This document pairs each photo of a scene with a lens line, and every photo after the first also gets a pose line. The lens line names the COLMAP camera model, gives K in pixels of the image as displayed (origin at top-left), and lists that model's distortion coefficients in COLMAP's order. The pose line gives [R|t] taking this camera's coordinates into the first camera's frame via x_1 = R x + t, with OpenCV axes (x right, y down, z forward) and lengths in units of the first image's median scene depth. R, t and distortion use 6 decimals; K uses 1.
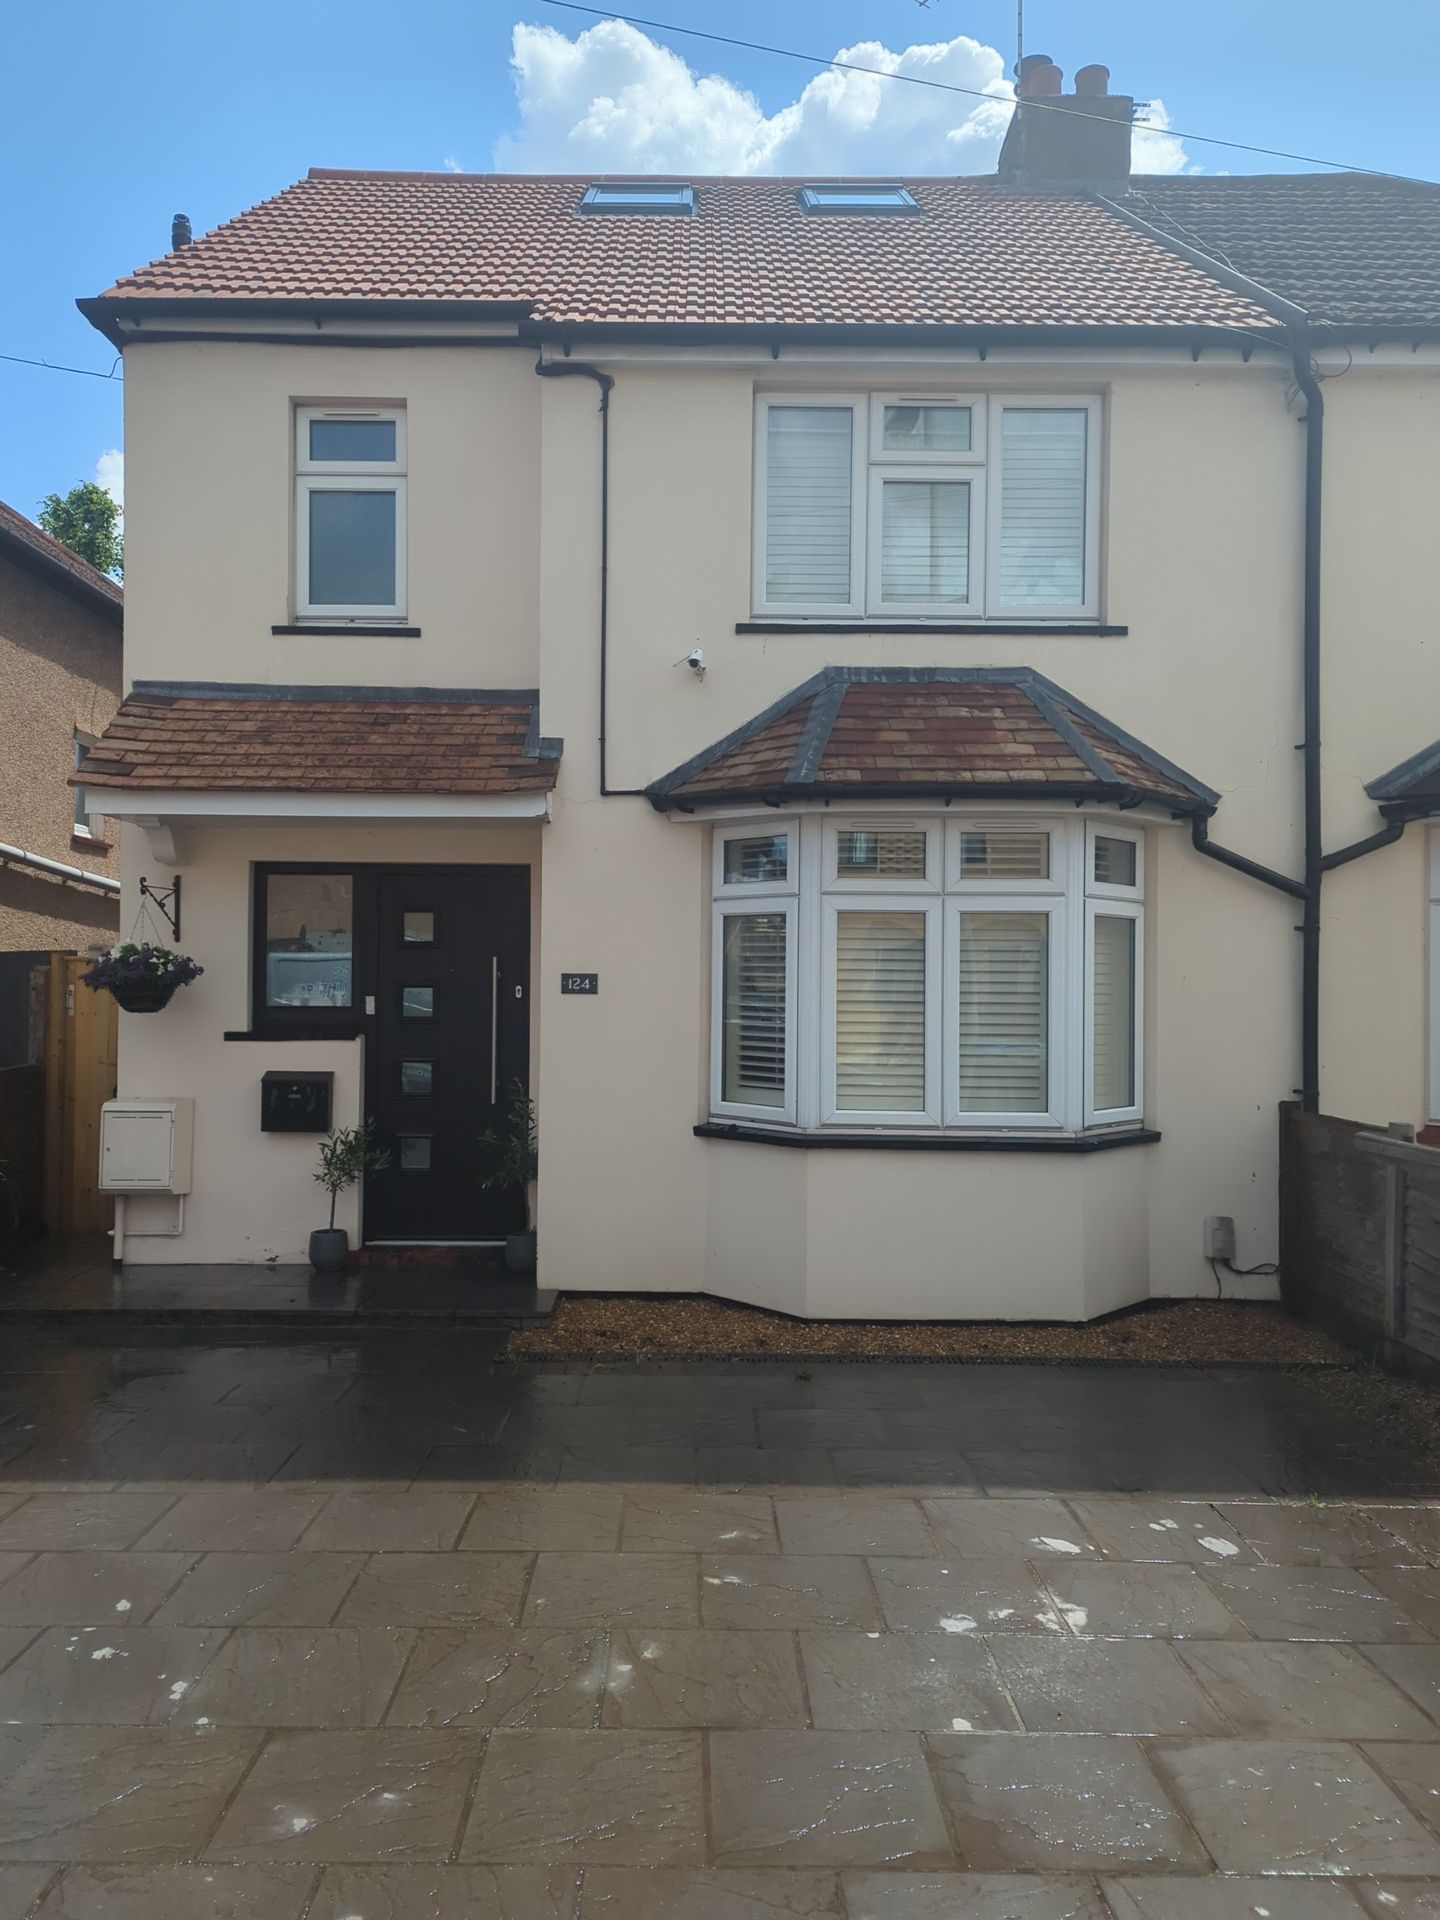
lens RADIAL K [[1351.8, 0, 702.7], [0, 1351.8, 965.4], [0, 0, 1]] dist [0.074648, -0.071864]
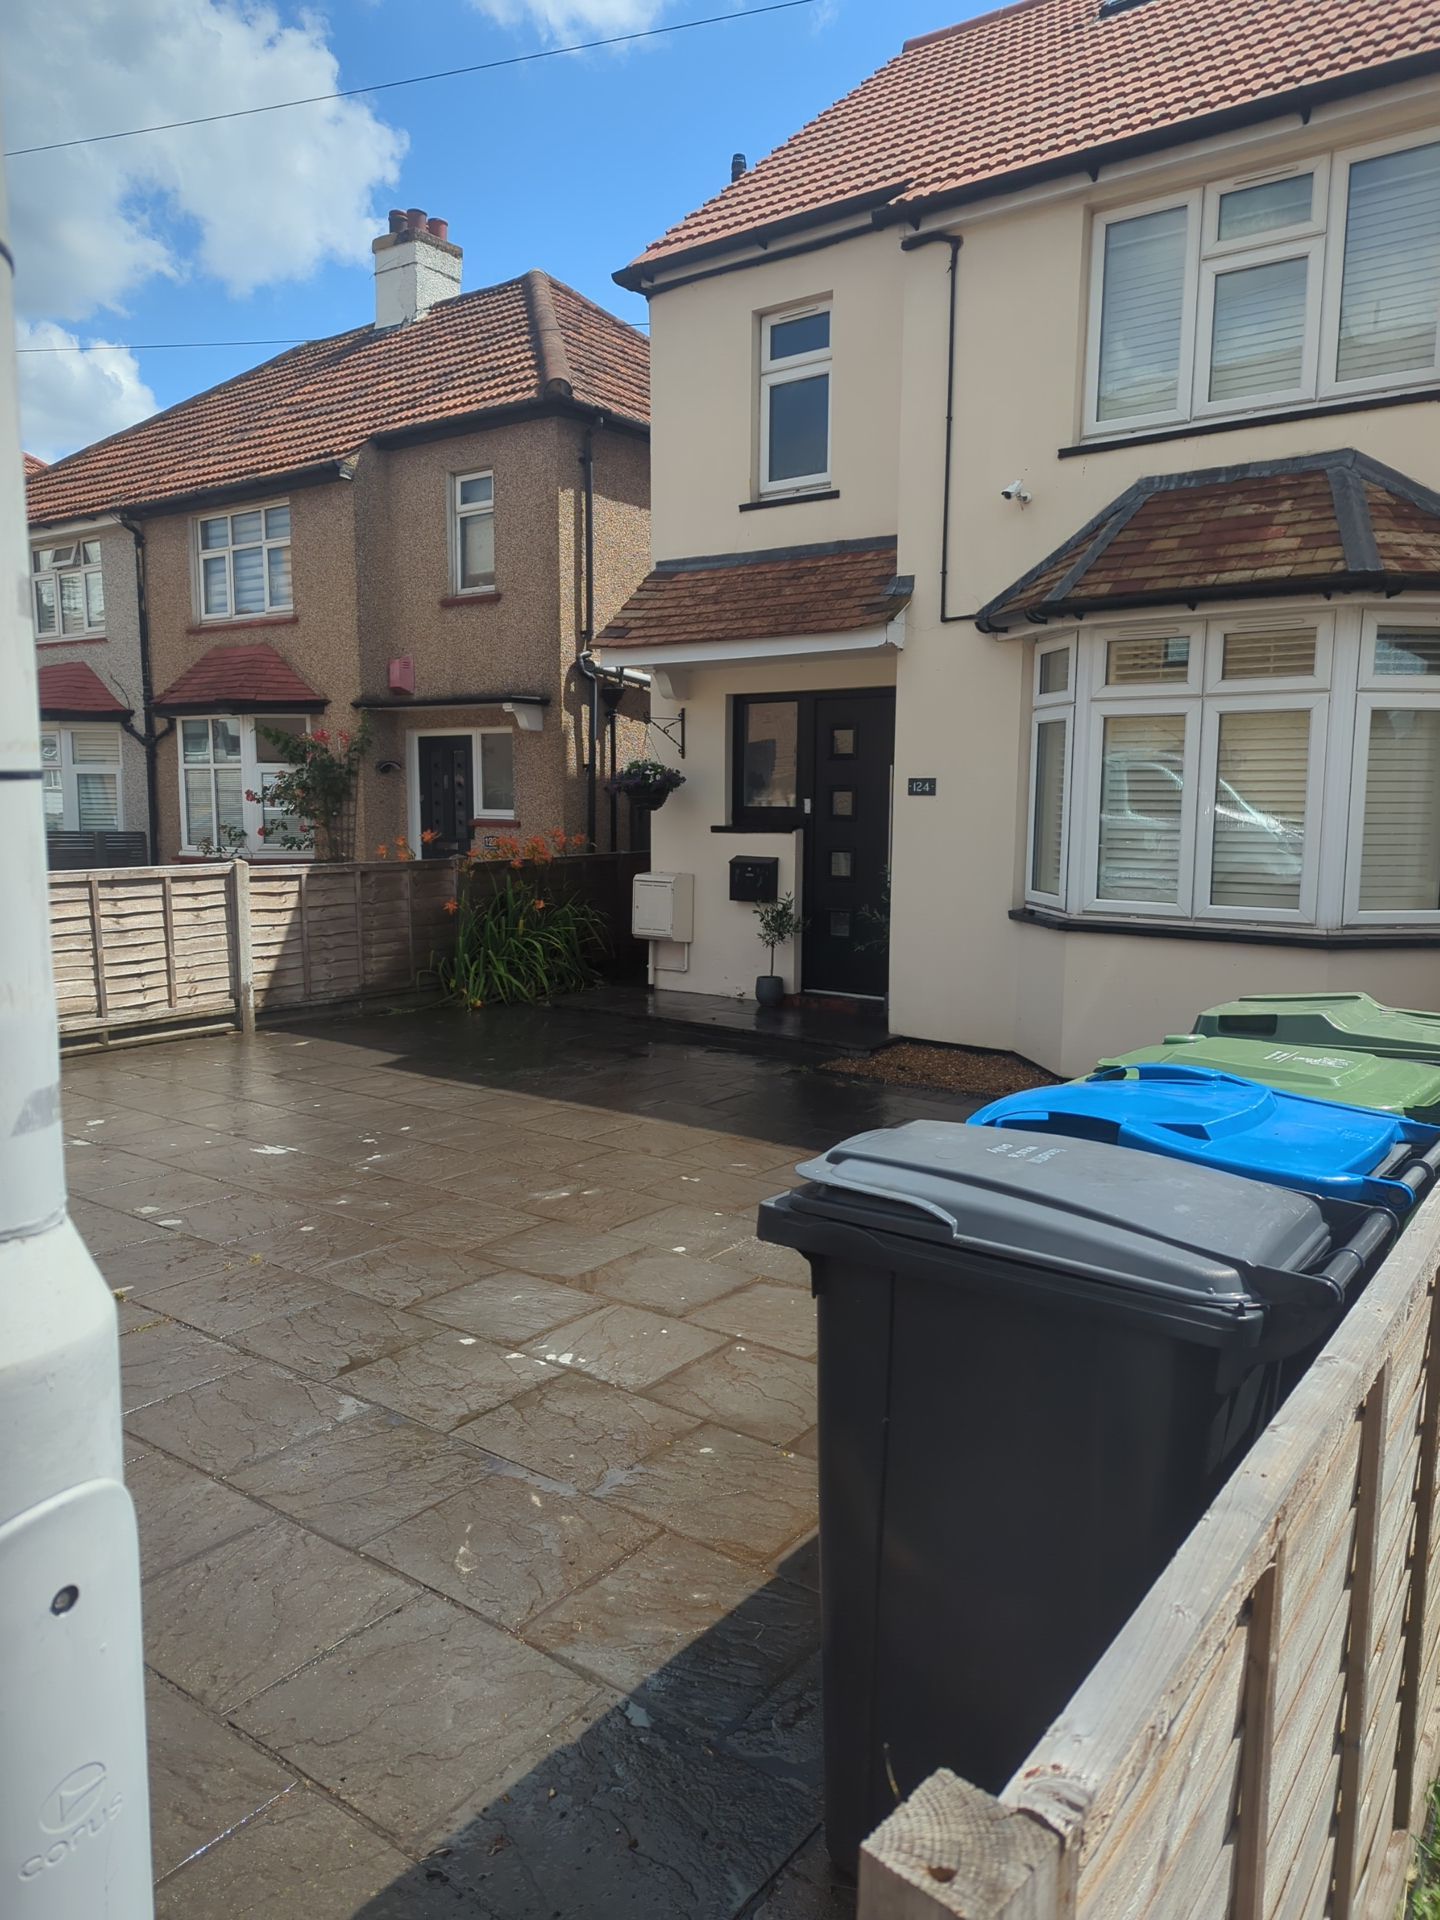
lens RADIAL K [[1349.8, 0, 700.7], [0, 1349.8, 961.7], [0, 0, 1]] dist [0.065439, -0.057501]
pose [[0.797078, 0.071297, -0.599653, 0.479801], [0.009764, 0.991354, 0.130848, 0.008399], [0.603797, -0.110151, 0.789491, -0.077514]]
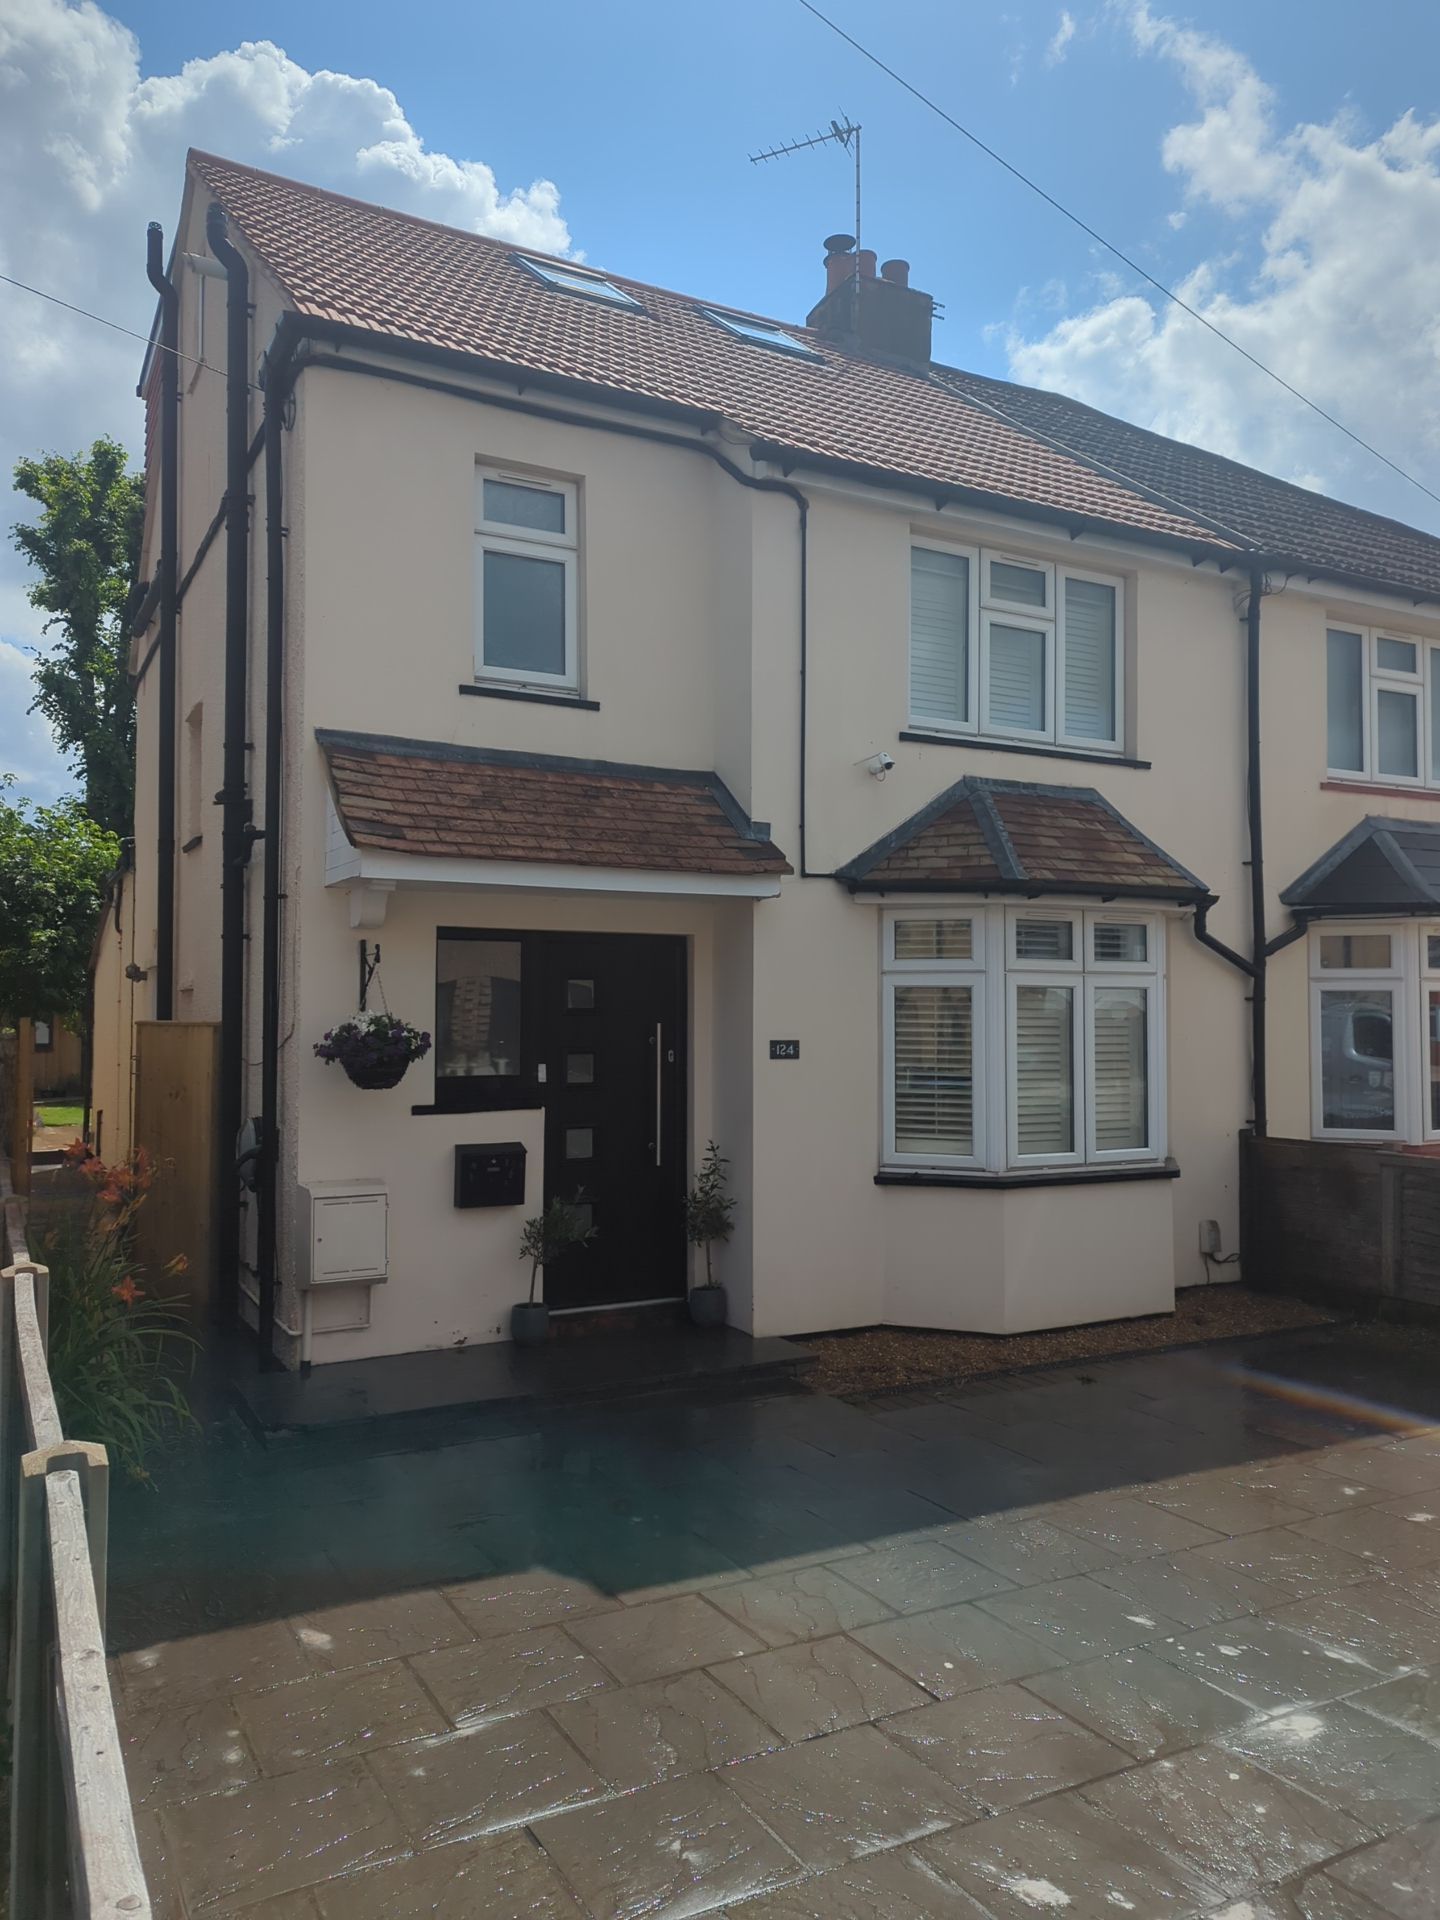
lens RADIAL K [[1351.8, 0, 702.7], [0, 1351.8, 965.4], [0, 0, 1]] dist [0.074648, -0.071864]
pose [[0.882129, 0.010774, 0.470885, -0.659145], [-0.000642, 0.999765, -0.021672, -0.030336], [-0.471008, 0.018816, 0.881928, 0.074882]]
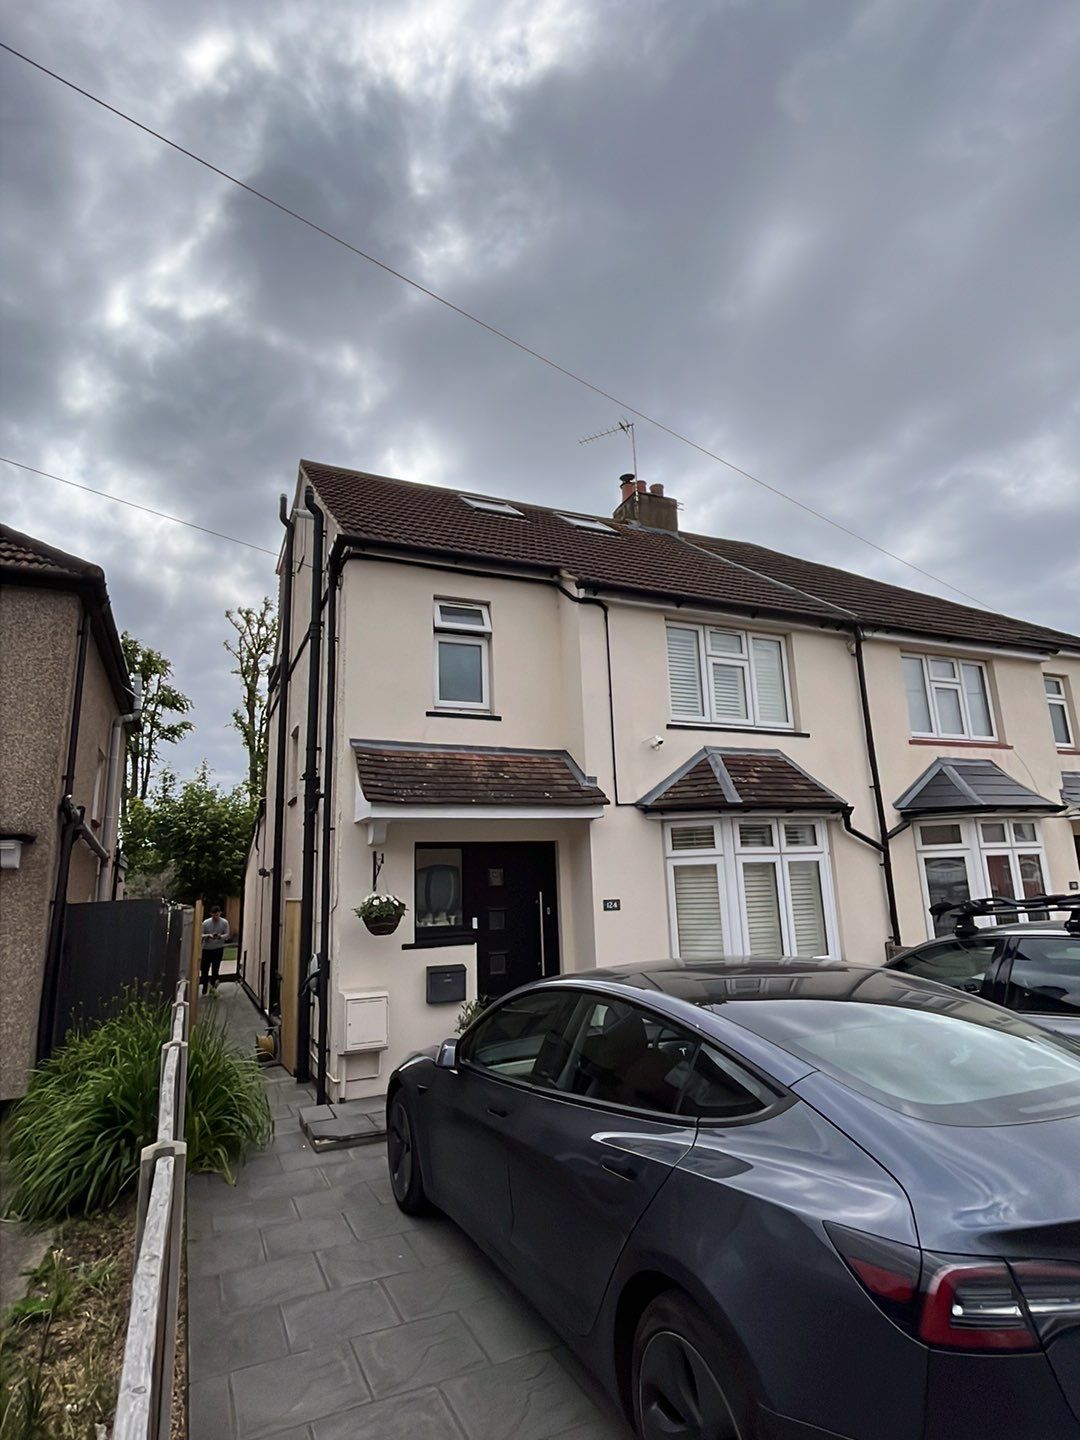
lens RADIAL K [[763.2, 0, 538.3], [0, 763.2, 713.7], [0, 0, 1]] dist [-0.002758, -0.001534]
pose [[0.911290, 0.051414, 0.408543, -0.637418], [0.036343, 0.978259, -0.204177, -0.034262], [-0.410158, 0.200912, 0.889609, 0.033056]]
